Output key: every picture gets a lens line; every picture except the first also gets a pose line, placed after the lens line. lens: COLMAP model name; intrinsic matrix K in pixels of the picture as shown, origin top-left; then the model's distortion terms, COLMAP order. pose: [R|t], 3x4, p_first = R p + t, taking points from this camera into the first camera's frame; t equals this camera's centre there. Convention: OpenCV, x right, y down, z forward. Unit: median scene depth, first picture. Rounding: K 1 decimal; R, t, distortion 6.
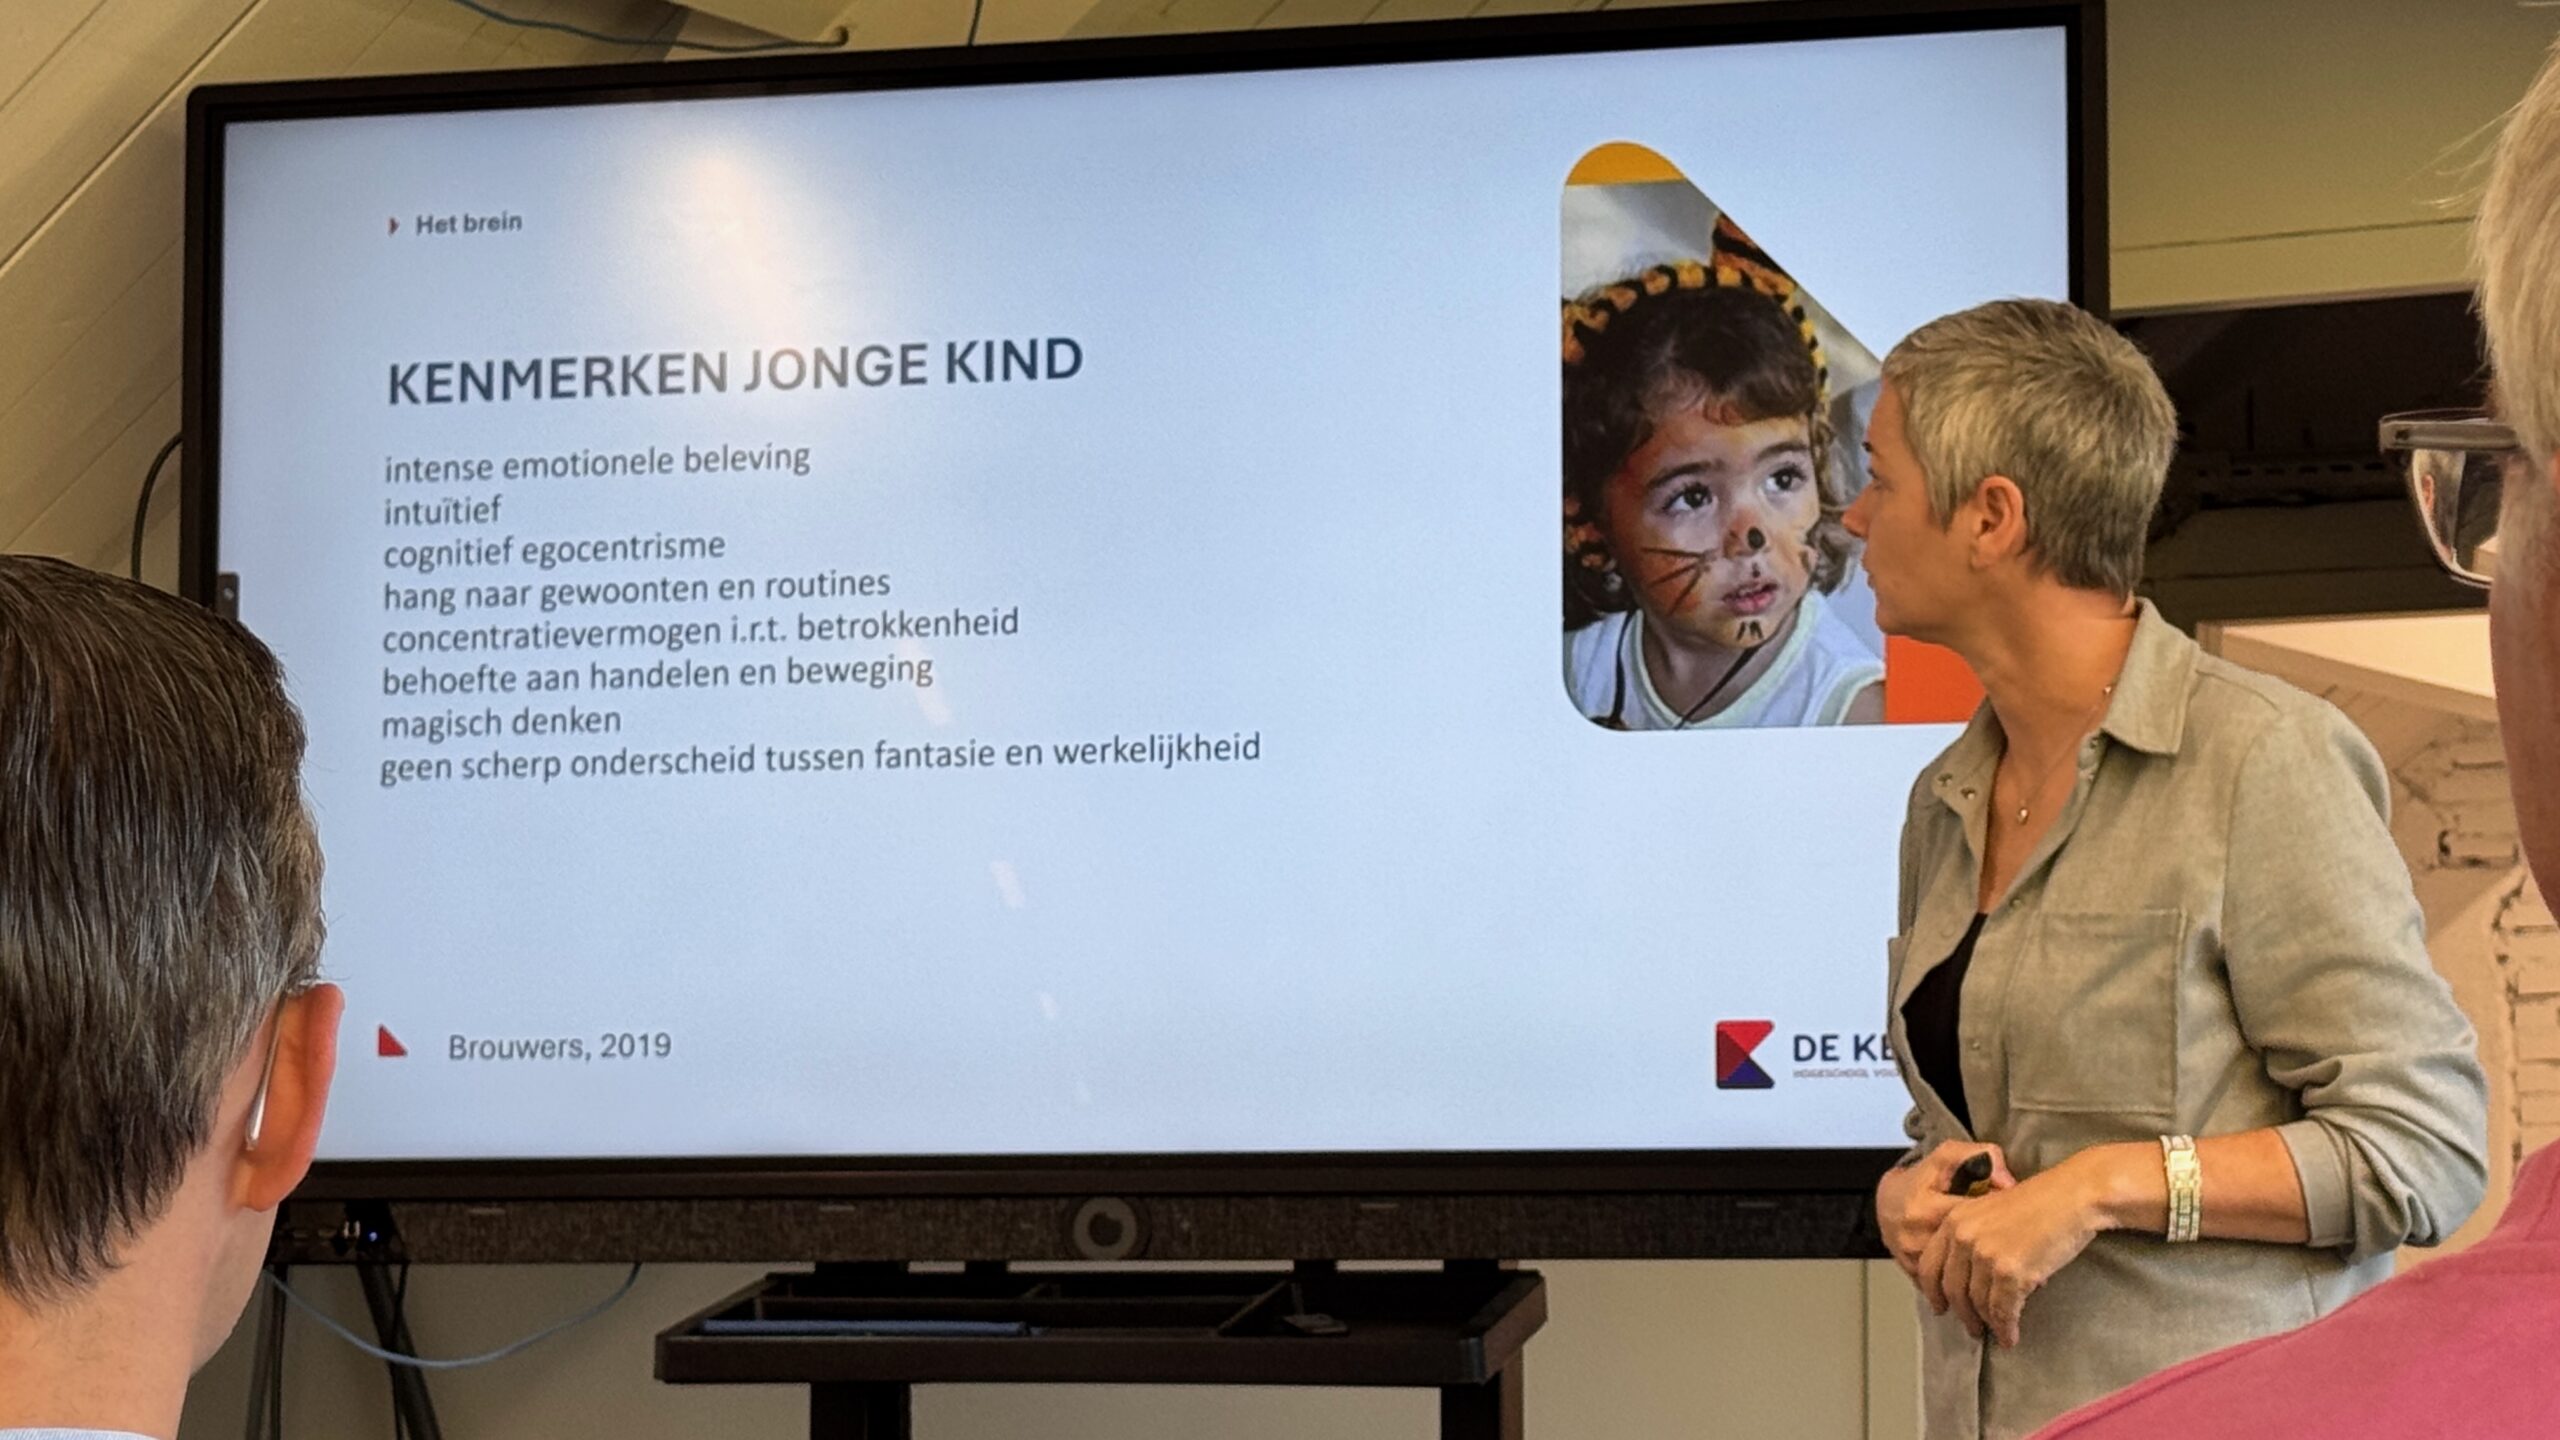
lens RADIAL K [[5948.0, 0, 1305.4], [0, 5948.0, 748.0], [0, 0, 1]] dist [0.143246, 0.000000]
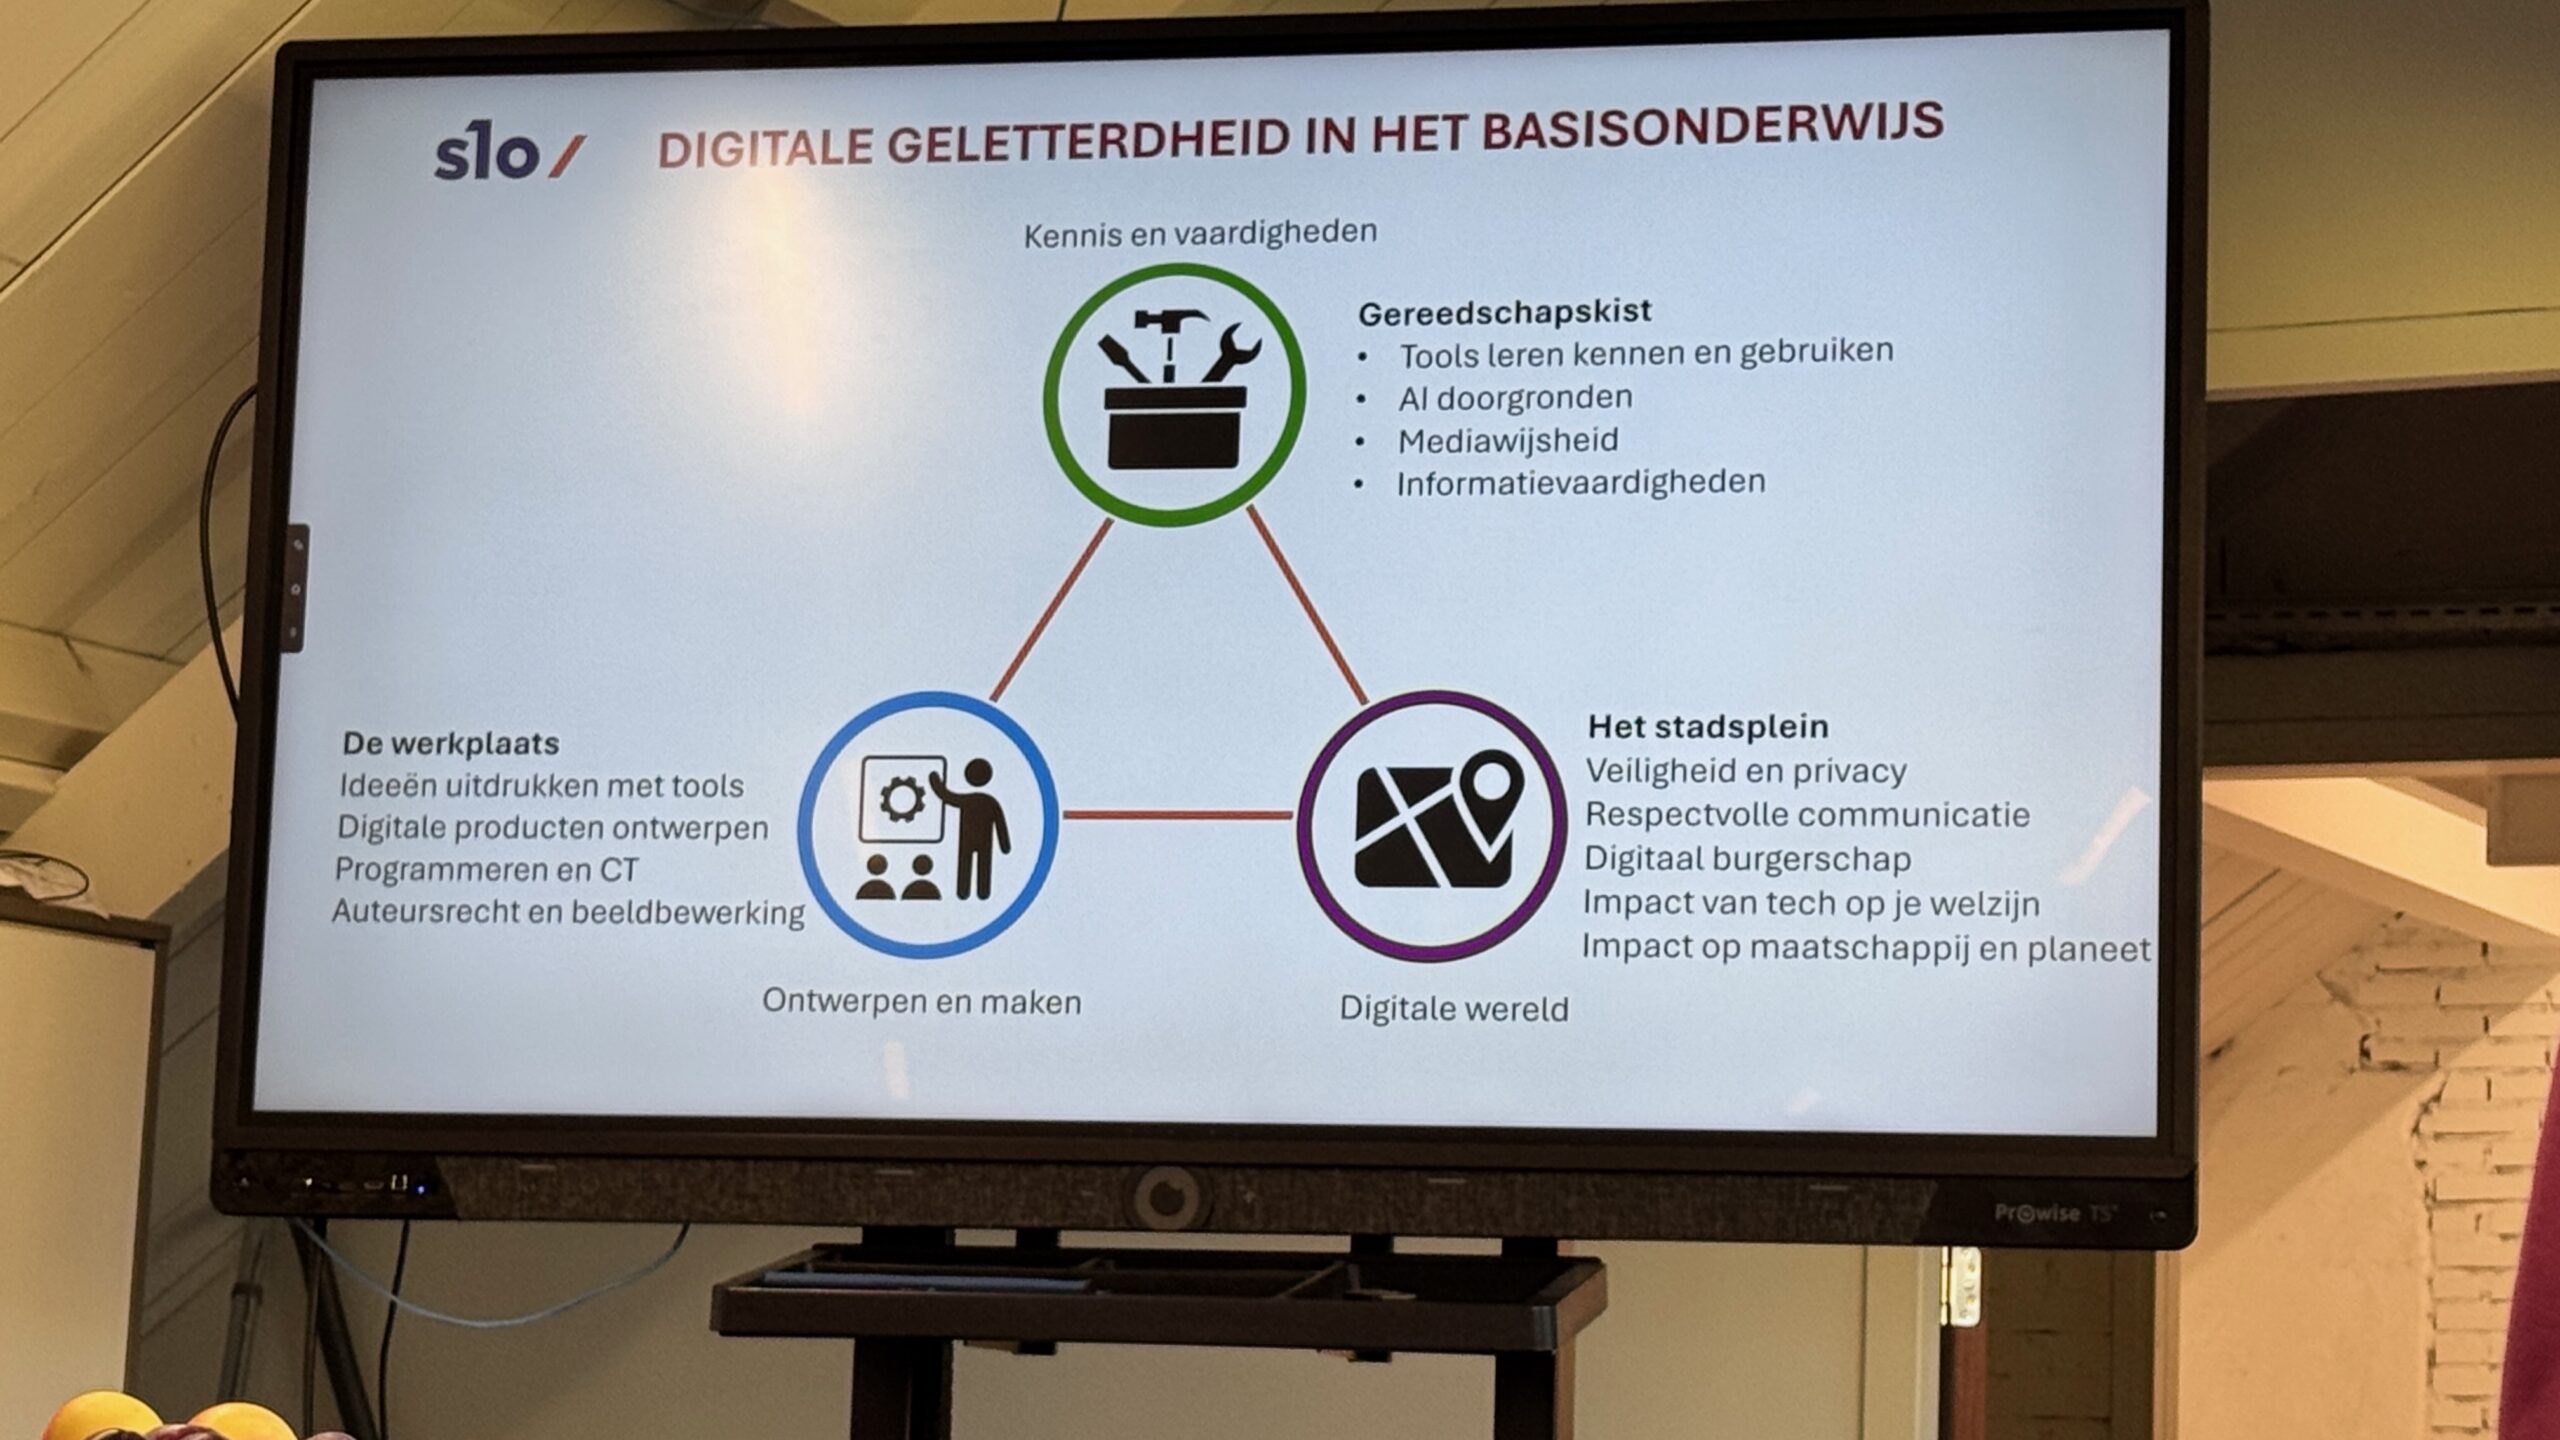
lens RADIAL K [[5948.0, 0, 1280.3], [0, 5948.0, 719.2], [0, 0, 1]] dist [0.143246, 0.000000]
pose [[0.999084, 0.036477, 0.022394, -0.039182], [-0.035246, 0.997966, -0.053119, 0.052088], [-0.024286, 0.052281, 0.998337, 0.003794]]
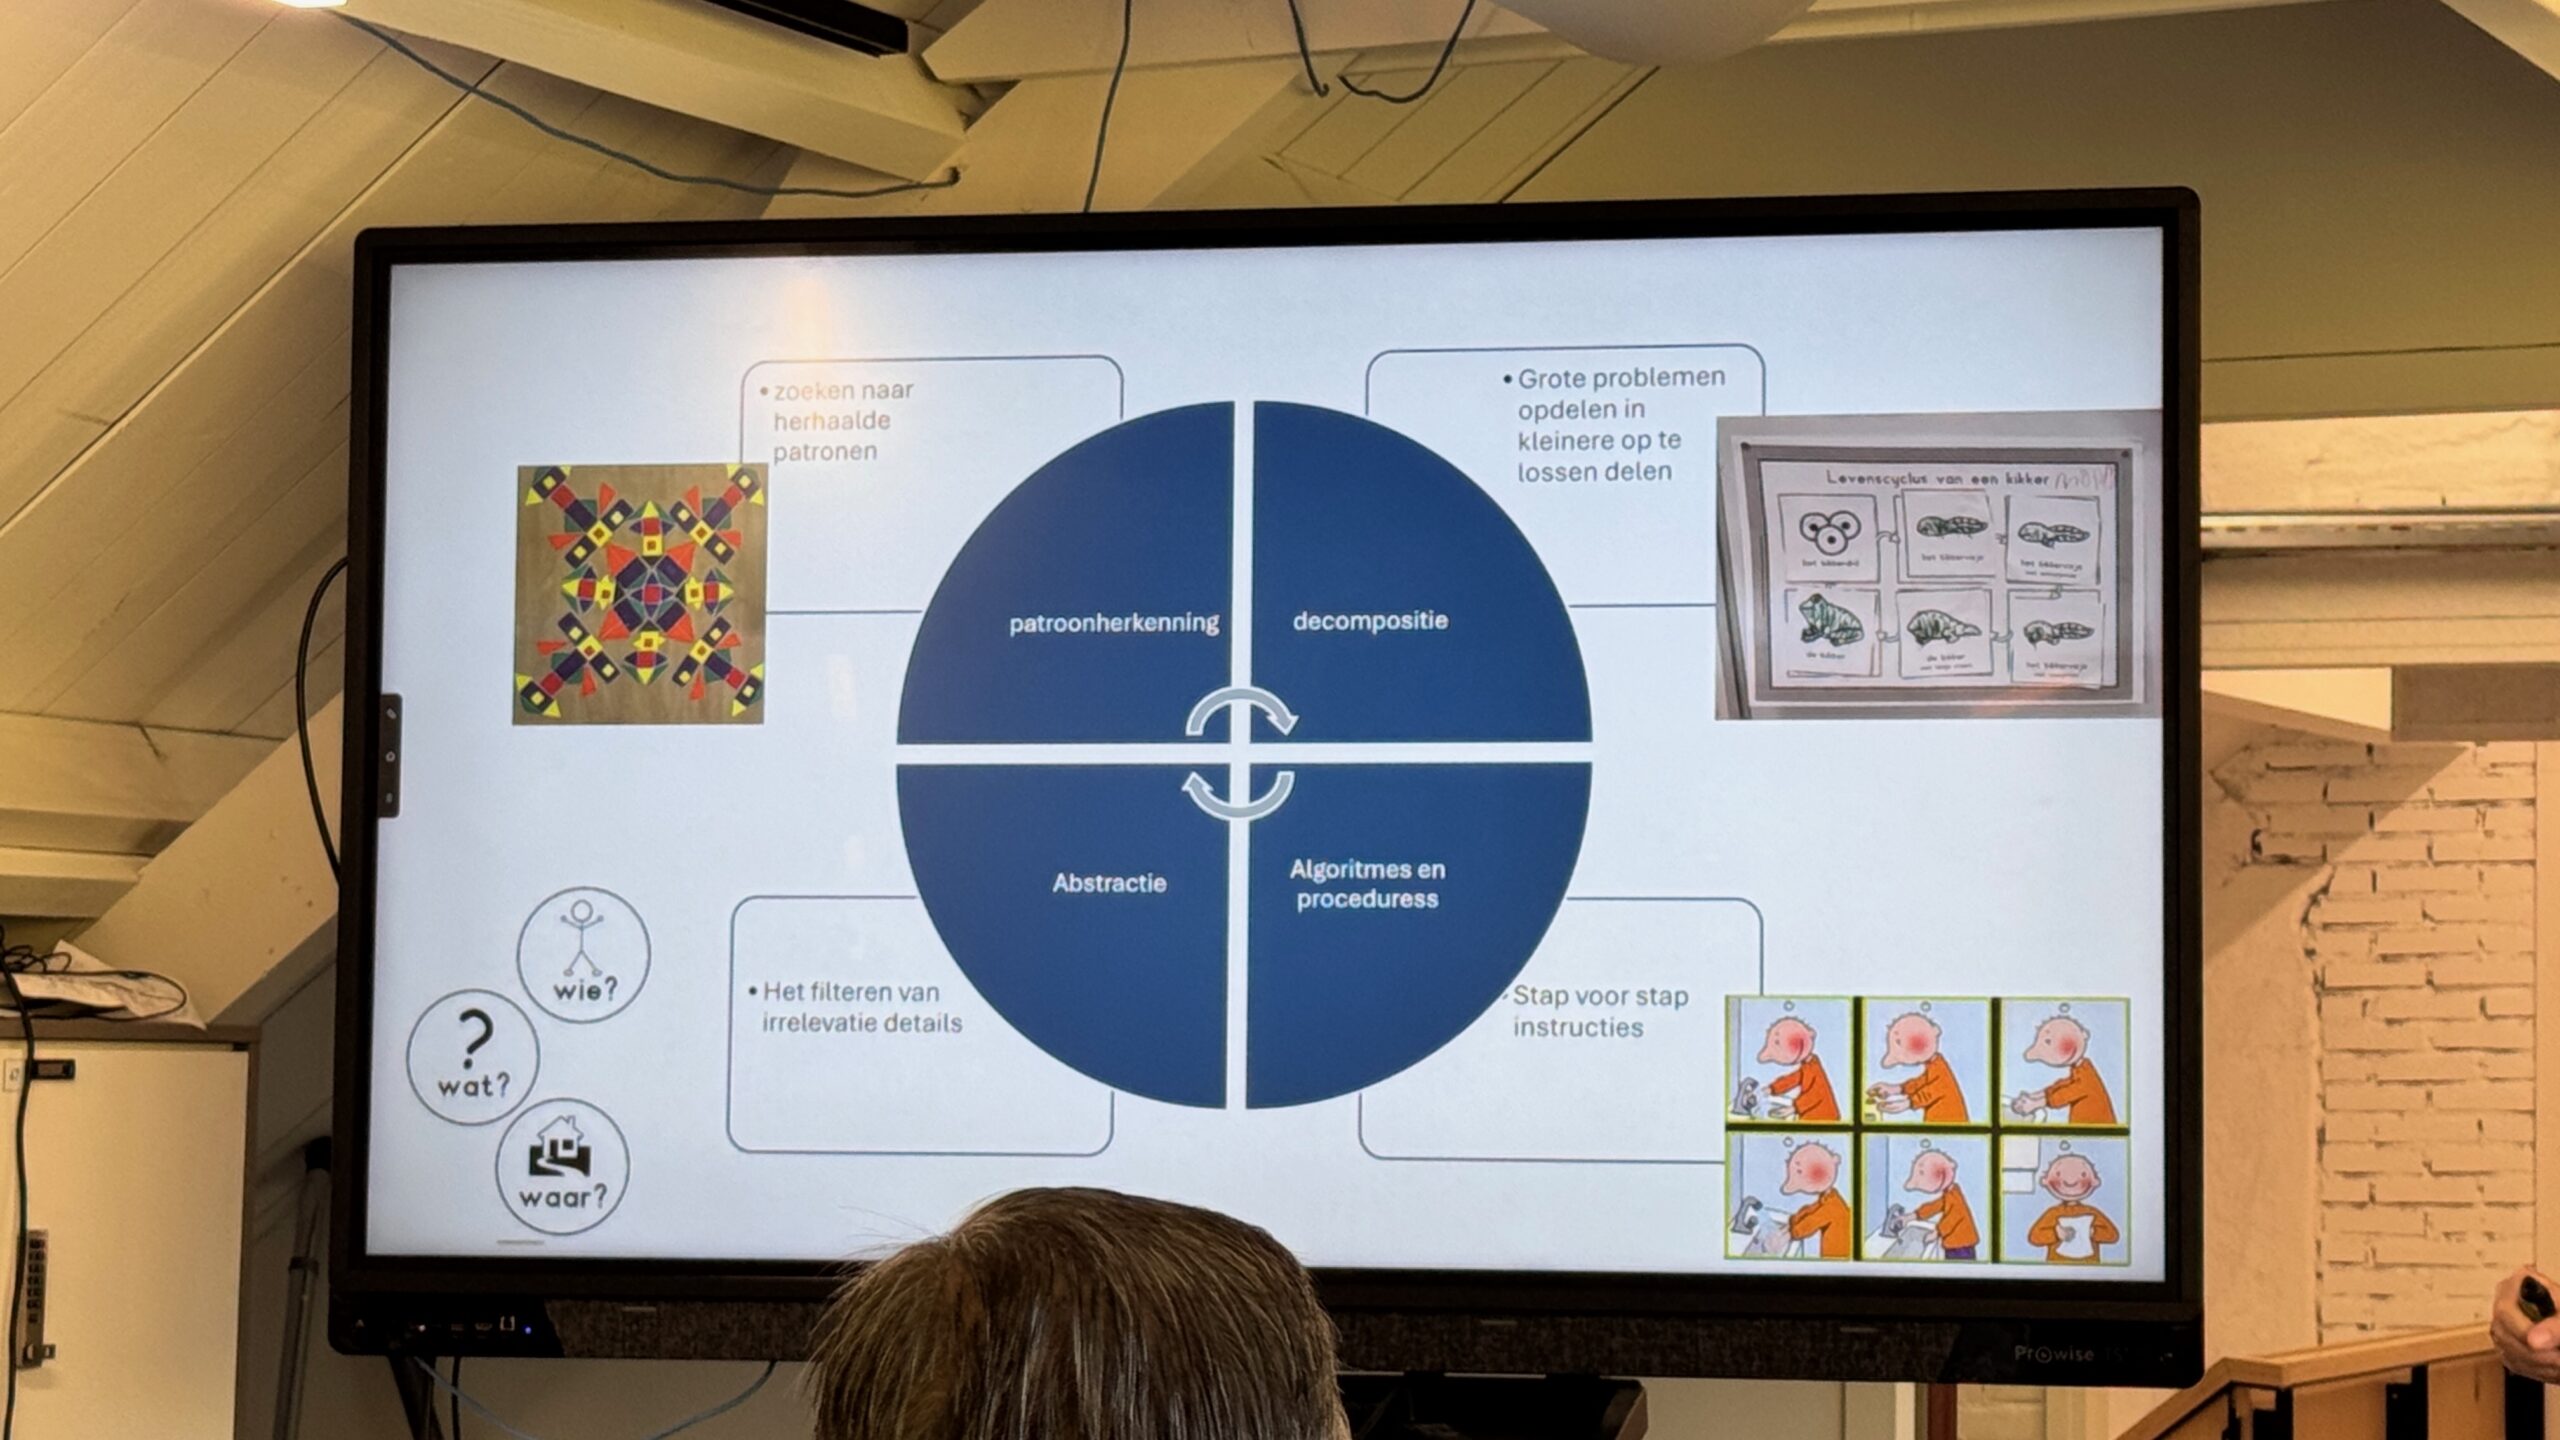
lens RADIAL K [[5750.8, 0, 1270.4], [0, 5750.8, 692.8], [0, 0, 1]] dist [0.128699, 0.000000]
pose [[0.998870, 0.015626, 0.044892, -0.073701], [-0.016065, 0.999826, 0.009437, -0.043018], [-0.044737, -0.010148, 0.998947, -0.022270]]
